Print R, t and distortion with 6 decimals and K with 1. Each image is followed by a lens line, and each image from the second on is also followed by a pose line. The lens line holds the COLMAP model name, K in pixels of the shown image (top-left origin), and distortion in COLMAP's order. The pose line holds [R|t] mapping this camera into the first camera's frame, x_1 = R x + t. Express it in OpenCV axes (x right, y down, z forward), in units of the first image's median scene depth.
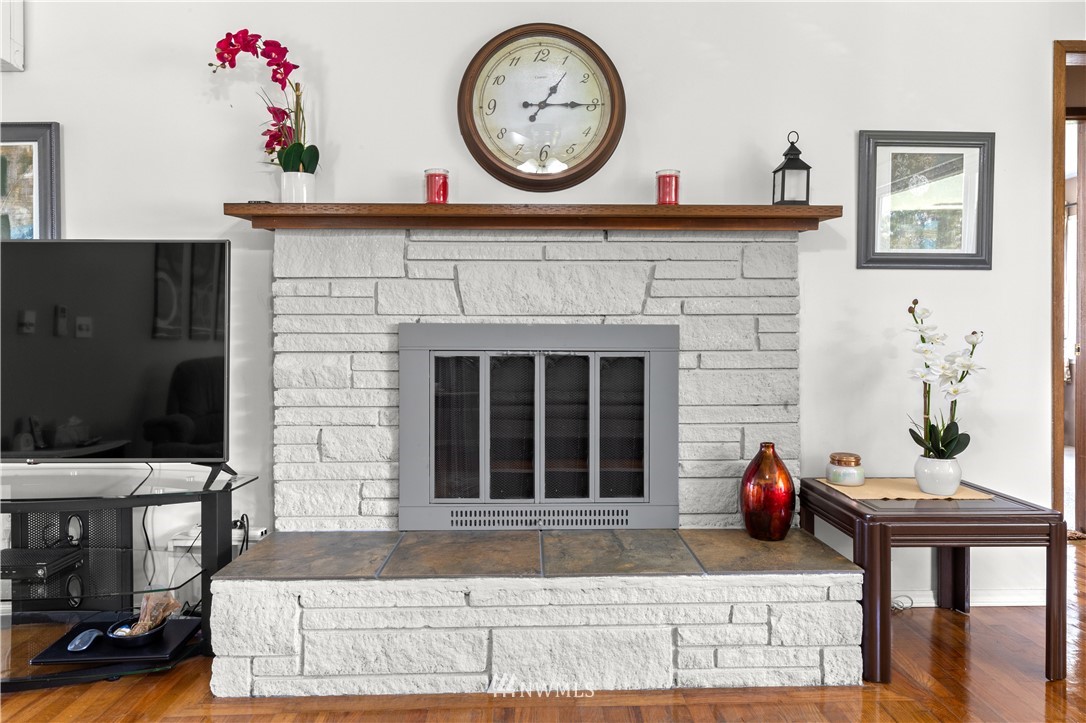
lens RADIAL K [[701.4, 0, 557.2], [0, 701.4, 333.9], [0, 0, 1]] dist [0.001543, 0.001152]
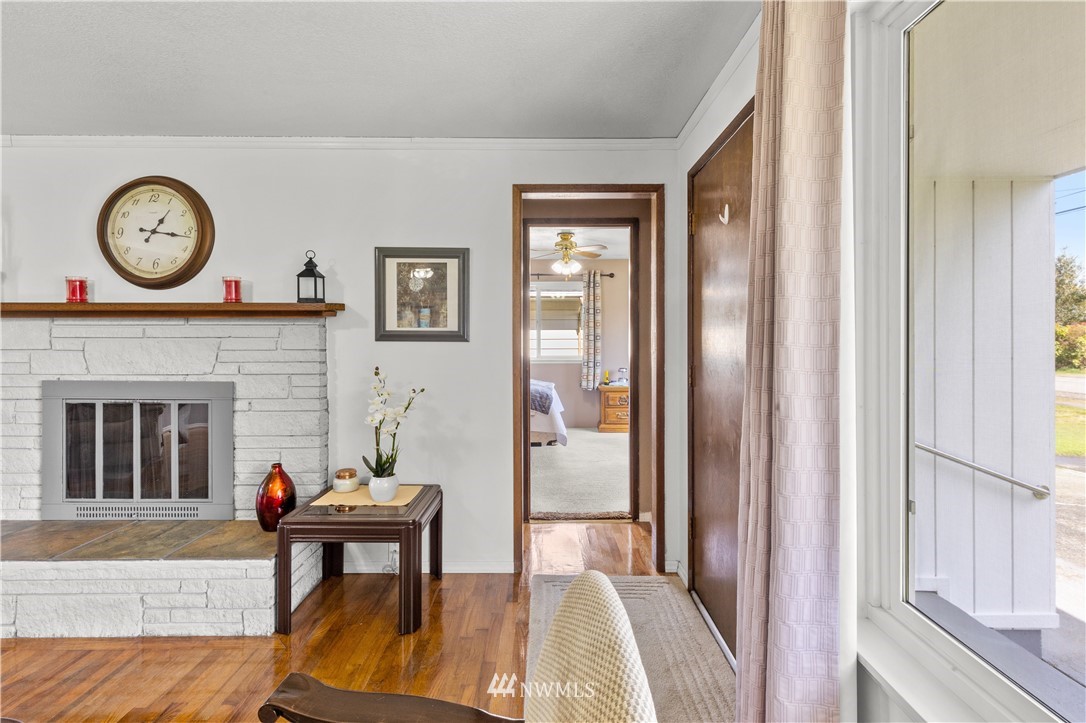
lens RADIAL K [[494.4, 0, 553.1], [0, 494.4, 339.3], [0, 0, 1]] dist [0.008312, -0.001929]
pose [[0.999586, 0.001698, -0.028707, 0.879506], [-0.001691, 0.999999, 0.000257, -0.103854], [0.028708, -0.000209, 0.999588, -0.023821]]
